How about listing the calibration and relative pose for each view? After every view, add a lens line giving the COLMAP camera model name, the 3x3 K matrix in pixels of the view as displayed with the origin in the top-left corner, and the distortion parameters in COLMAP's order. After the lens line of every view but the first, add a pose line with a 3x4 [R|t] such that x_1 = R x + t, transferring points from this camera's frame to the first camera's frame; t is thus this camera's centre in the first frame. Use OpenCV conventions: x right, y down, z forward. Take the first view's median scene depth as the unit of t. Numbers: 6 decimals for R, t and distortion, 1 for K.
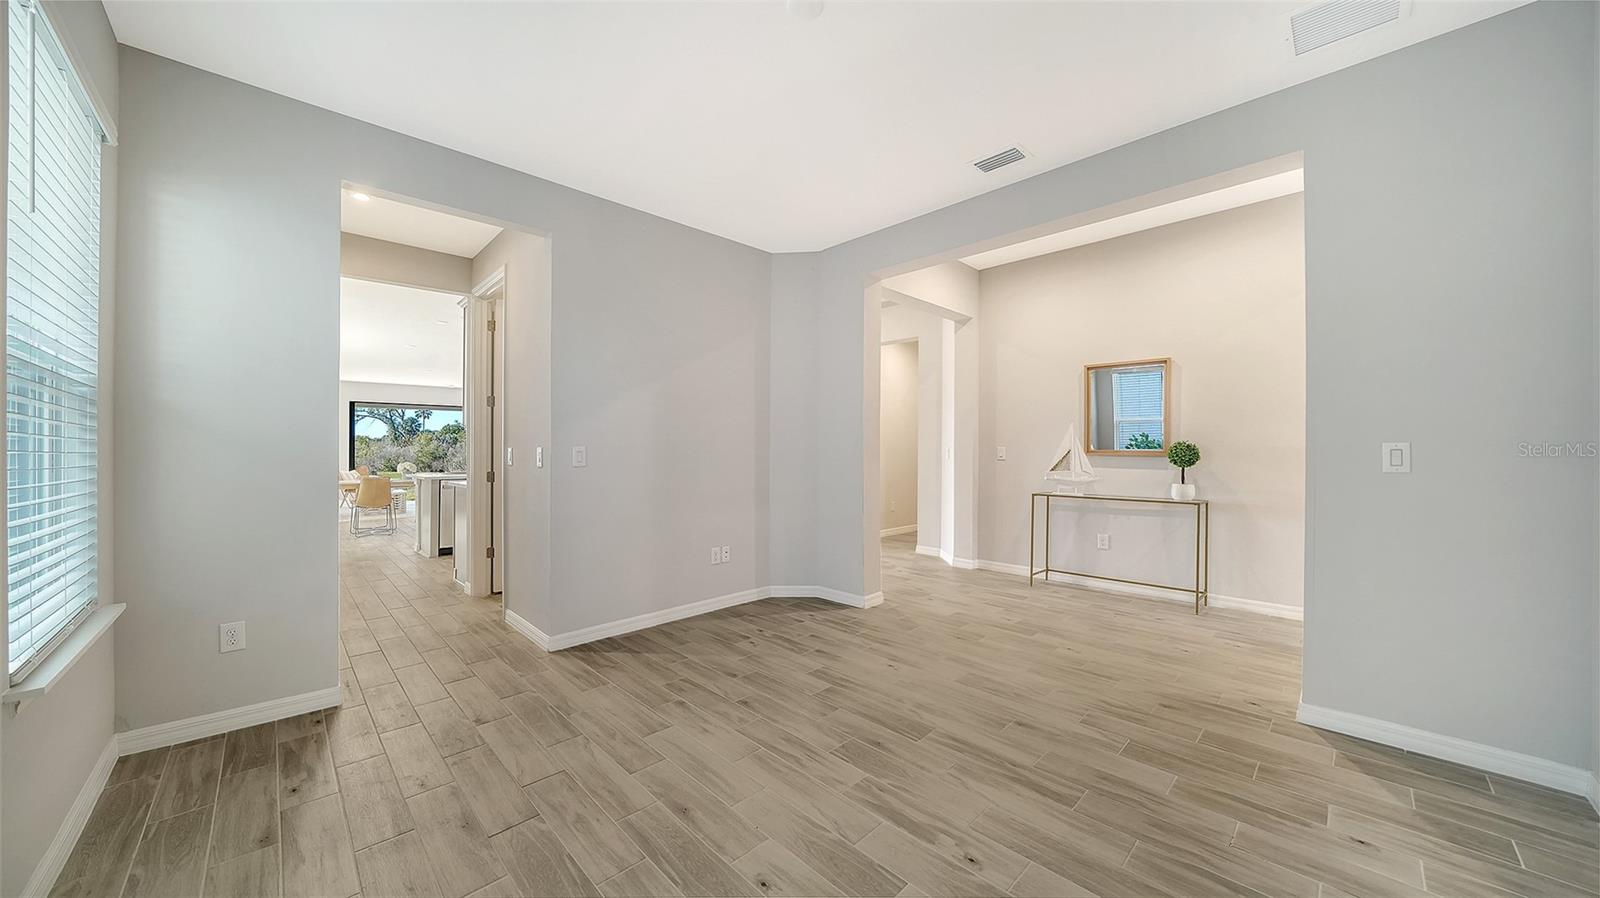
lens RADIAL K [[556.1, 0, 800.3], [0, 556.1, 443.0], [0, 0, 1]] dist [-0.008876, -0.000188]
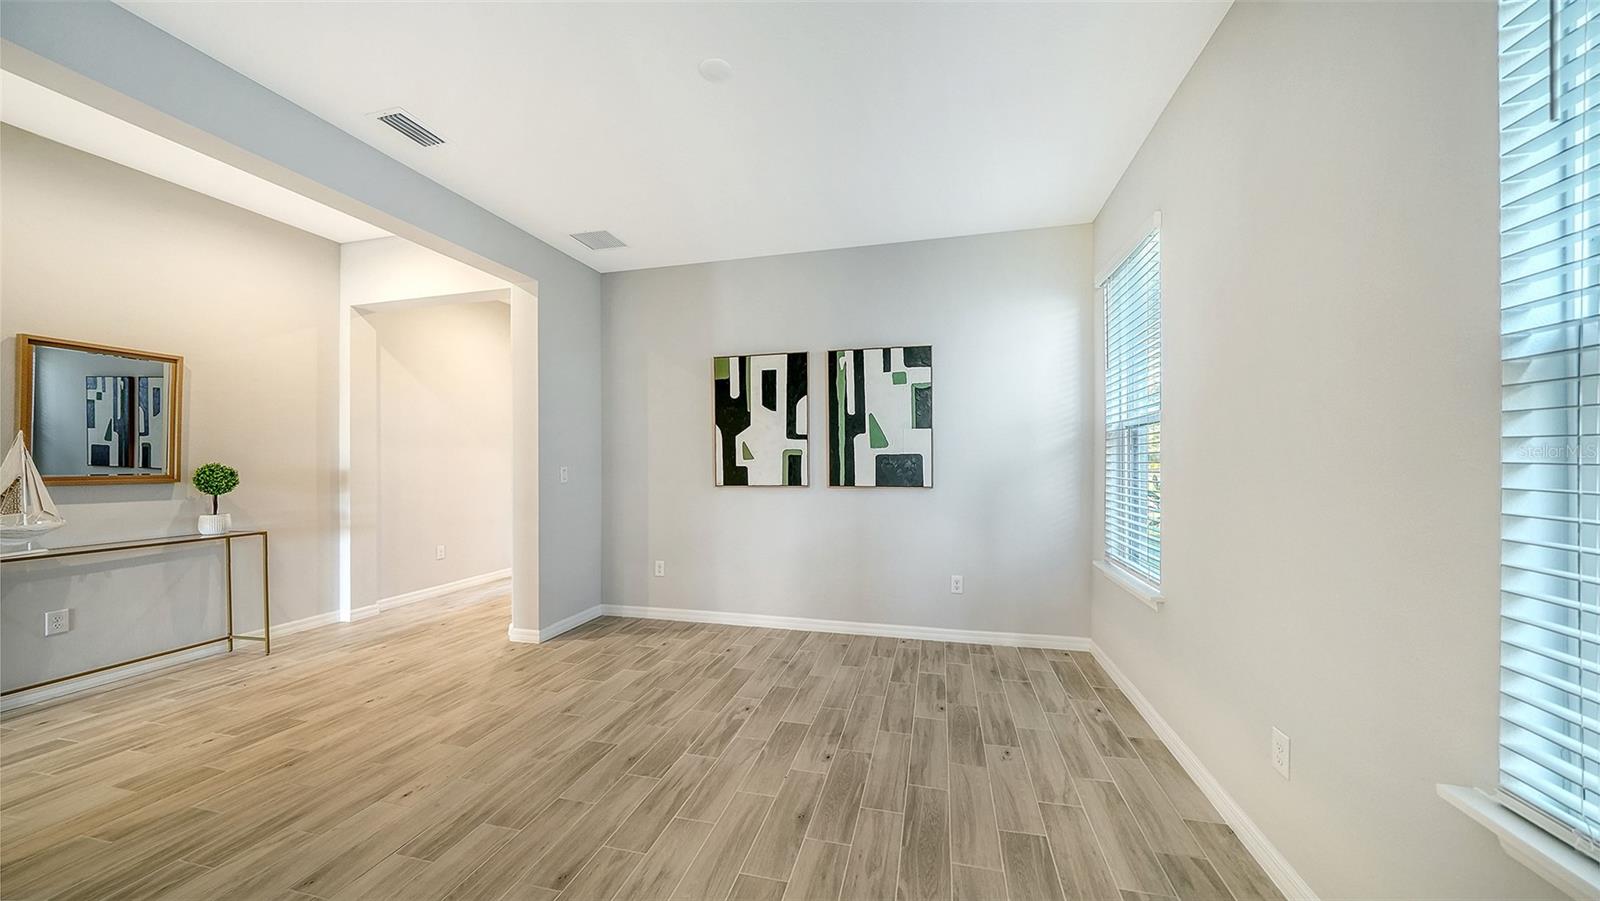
lens RADIAL K [[560.6, 0, 806.7], [0, 560.6, 464.8], [0, 0, 1]] dist [0.000765, 0.000031]
pose [[-0.536181, 0.000259, 0.844103, -0.838832], [-0.005147, 0.999980, -0.003576, -0.004767], [-0.844087, -0.006261, -0.536169, 1.176190]]
